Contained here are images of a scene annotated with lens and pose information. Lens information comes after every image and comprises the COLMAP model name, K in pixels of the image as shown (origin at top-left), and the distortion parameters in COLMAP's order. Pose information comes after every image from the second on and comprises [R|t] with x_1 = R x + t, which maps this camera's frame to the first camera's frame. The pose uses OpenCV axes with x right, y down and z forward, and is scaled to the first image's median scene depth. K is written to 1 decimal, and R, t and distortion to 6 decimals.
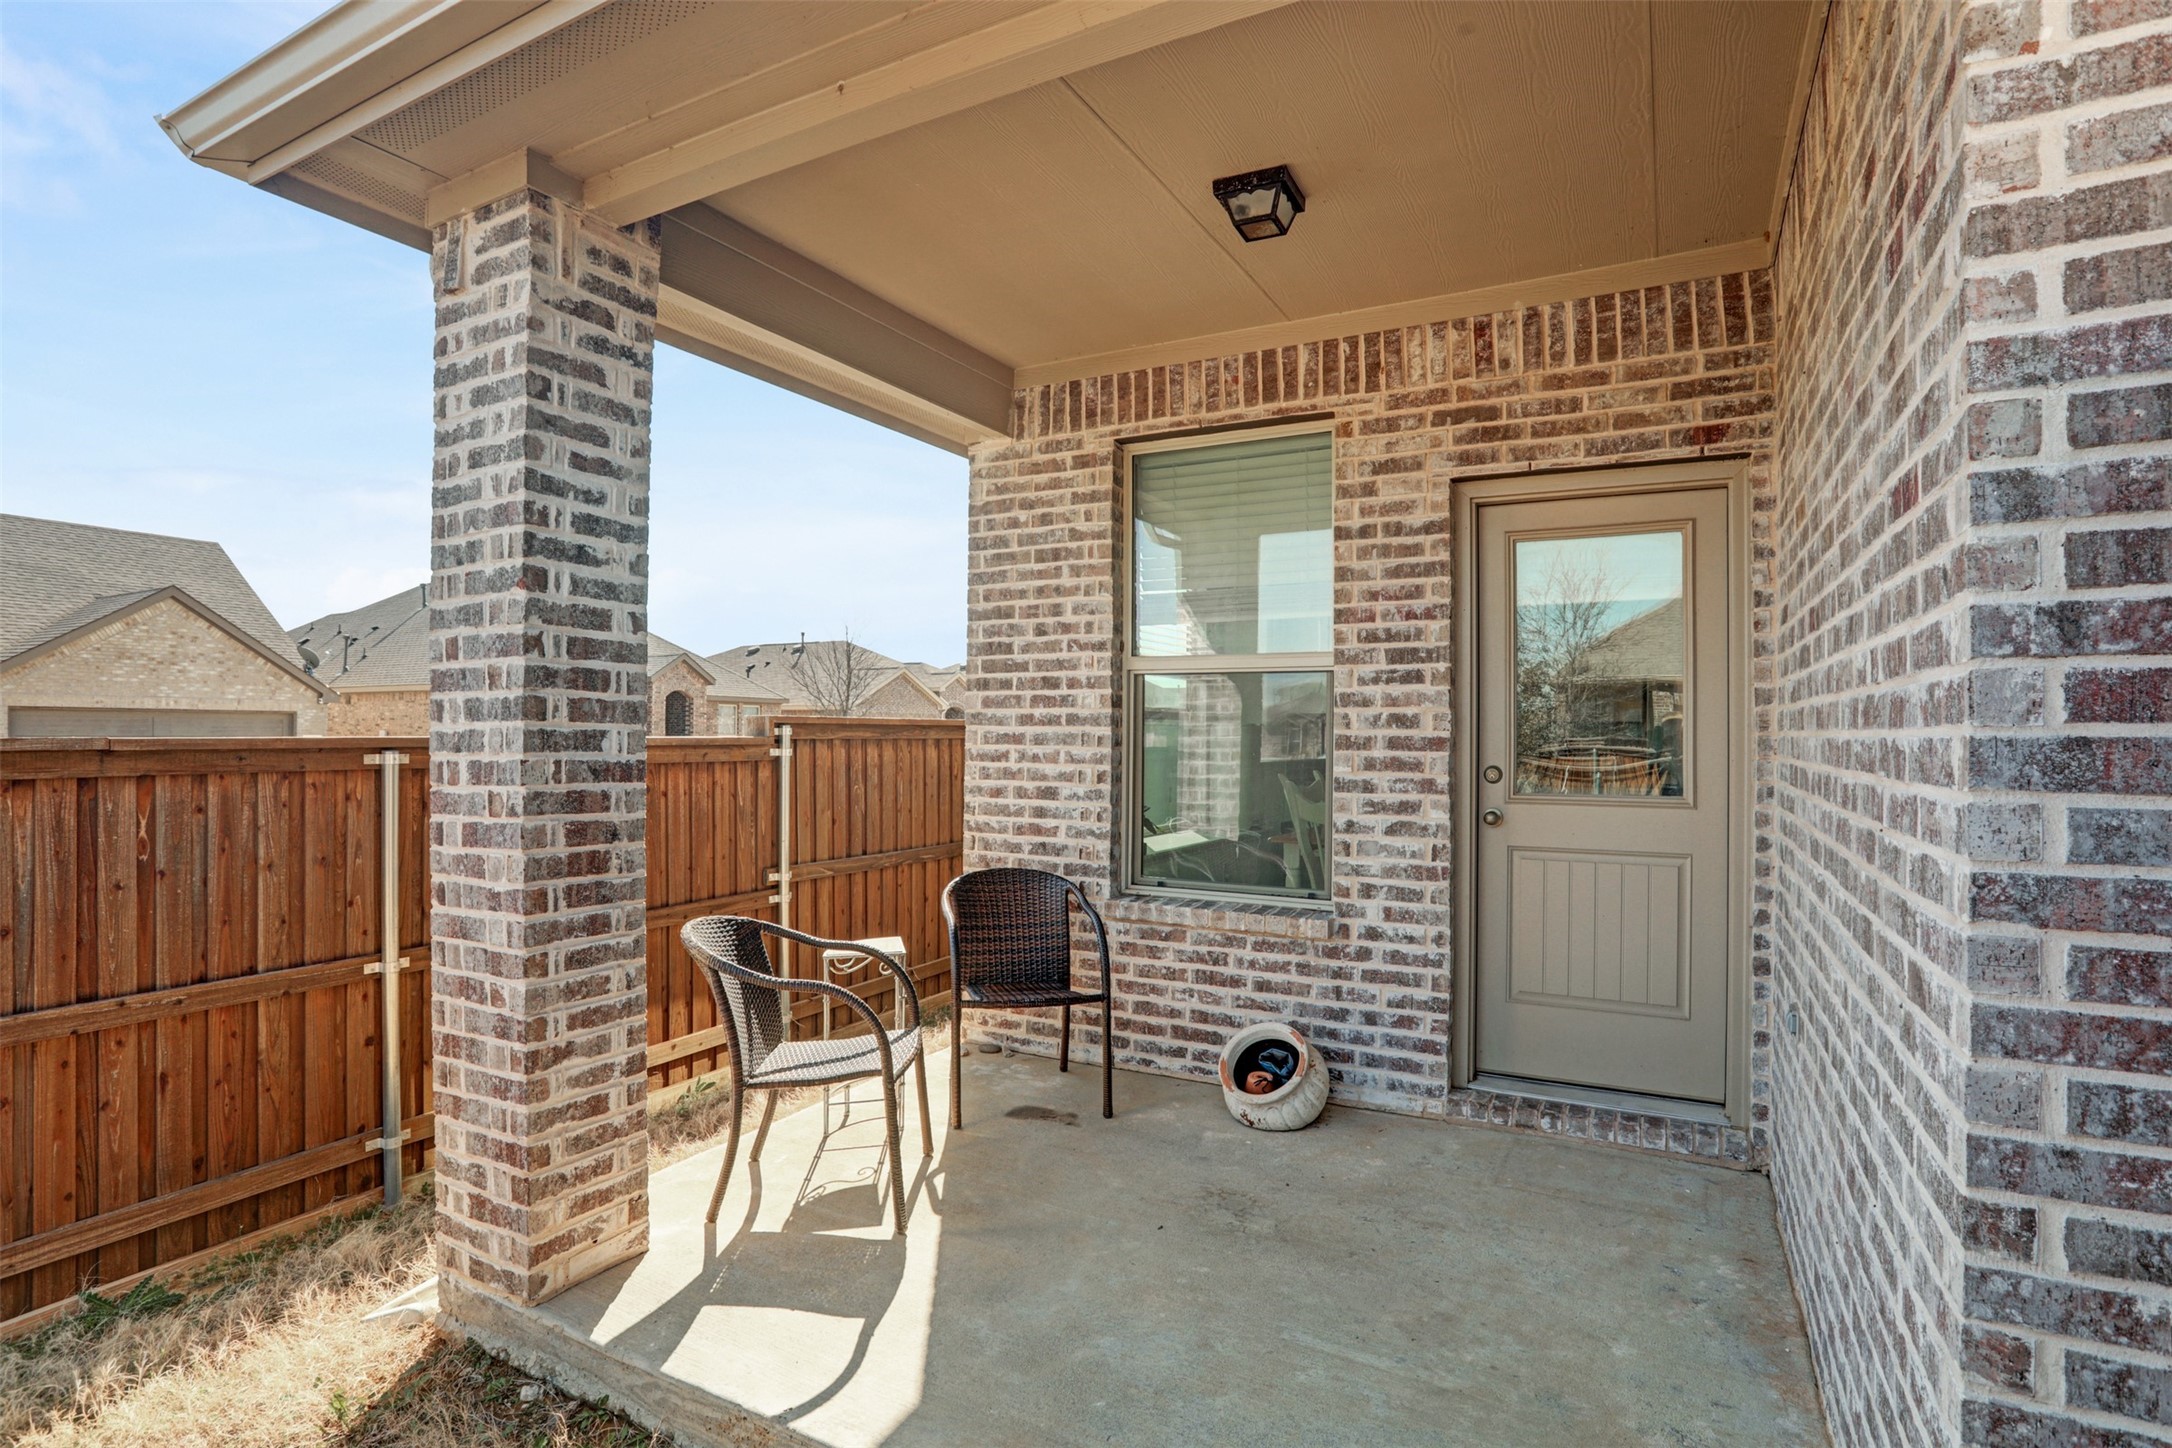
lens RADIAL K [[1077.6, 0, 1086.0], [0, 1077.6, 724.0], [0, 0, 1]] dist [-0.081167, 0.045827]
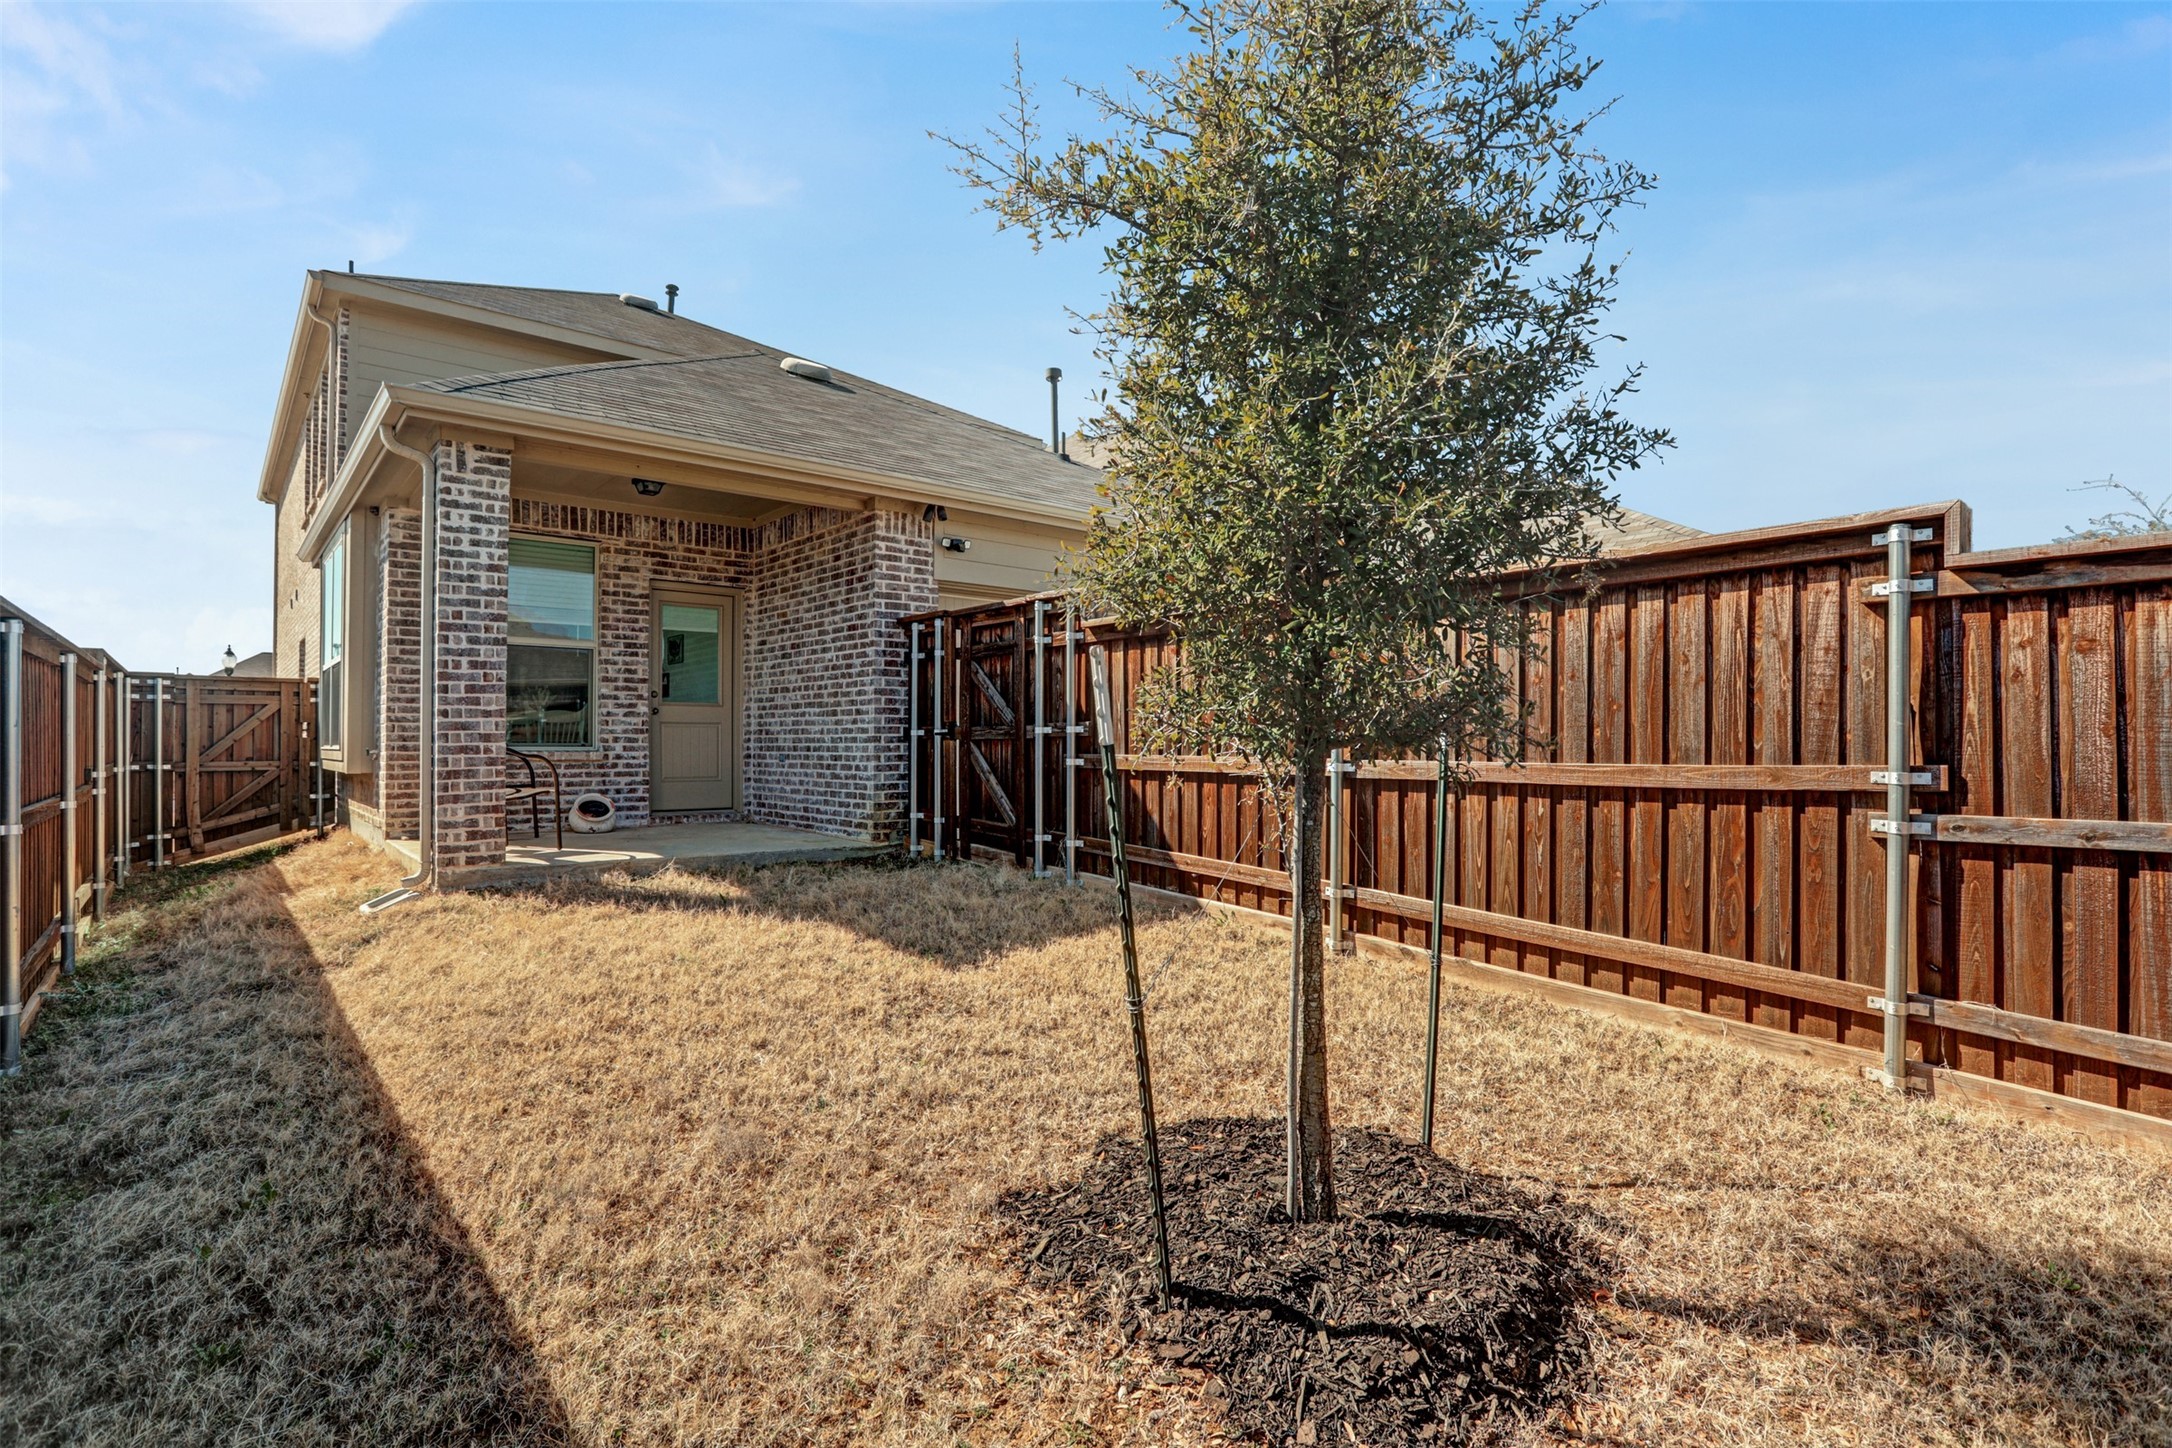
lens RADIAL K [[1077.6, 0, 1086.0], [0, 1077.6, 724.0], [0, 0, 1]] dist [-0.081167, 0.045827]
pose [[0.351695, 0.012559, 0.936030, -1.681564], [-0.005884, 0.999920, -0.011206, 0.144091], [-0.936096, -0.001566, 0.351741, -0.891189]]
